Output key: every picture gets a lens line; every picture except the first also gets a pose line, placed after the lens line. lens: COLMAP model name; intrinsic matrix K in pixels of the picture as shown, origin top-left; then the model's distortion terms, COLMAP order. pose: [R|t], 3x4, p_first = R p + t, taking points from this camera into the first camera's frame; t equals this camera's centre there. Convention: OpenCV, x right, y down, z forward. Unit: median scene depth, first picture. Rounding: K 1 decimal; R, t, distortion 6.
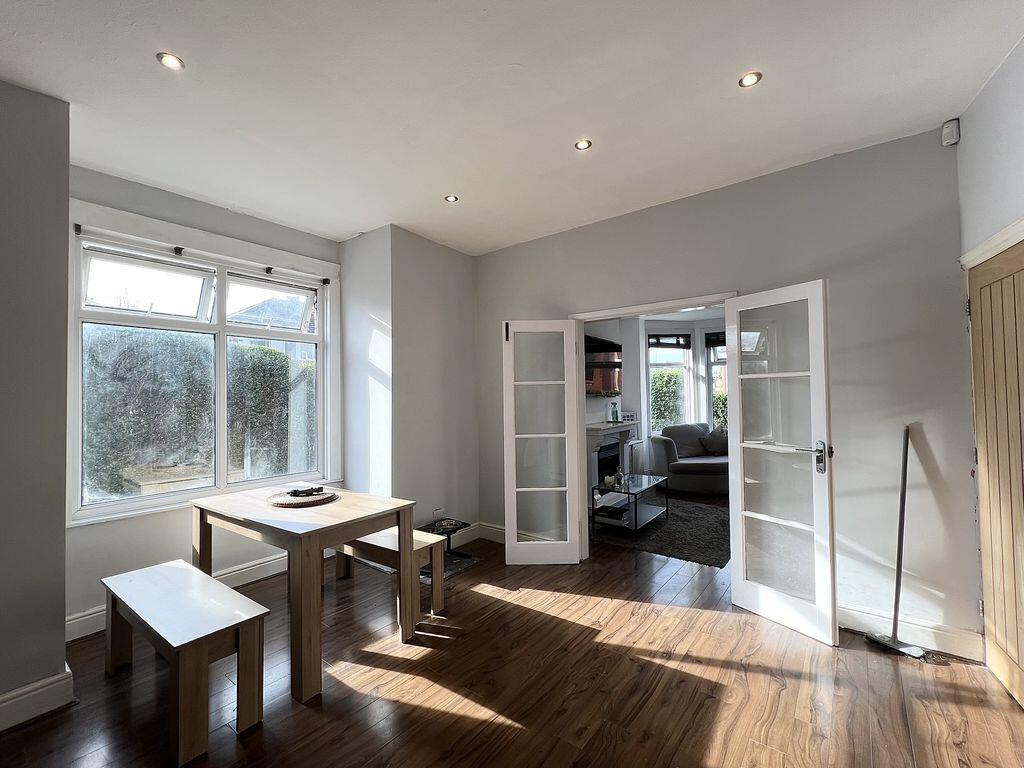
lens RADIAL K [[421.3, 0, 512.0], [0, 421.3, 384.0], [0, 0, 1]] dist [-0.000370, 0.000221]
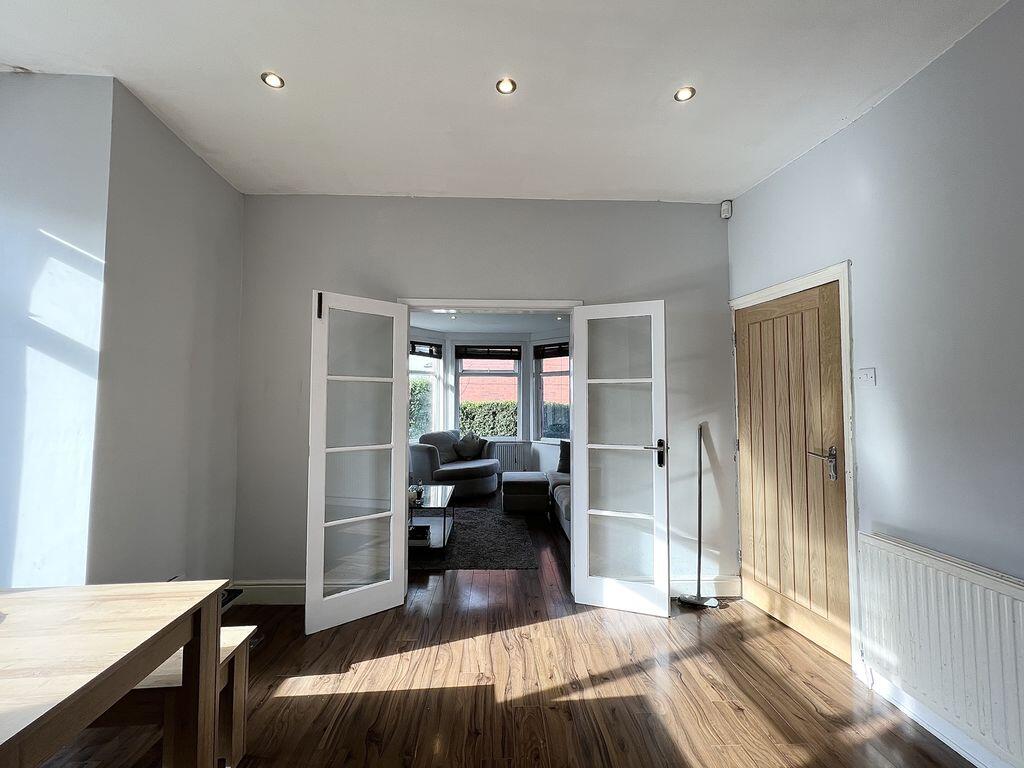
lens RADIAL K [[413.7, 0, 512.0], [0, 413.7, 384.0], [0, 0, 1]] dist [-0.002189, -0.000149]
pose [[0.778870, 0.047438, 0.625388, -0.263573], [-0.031881, 0.998841, -0.036061, 0.034525], [-0.626374, 0.008149, 0.779480, 0.330410]]
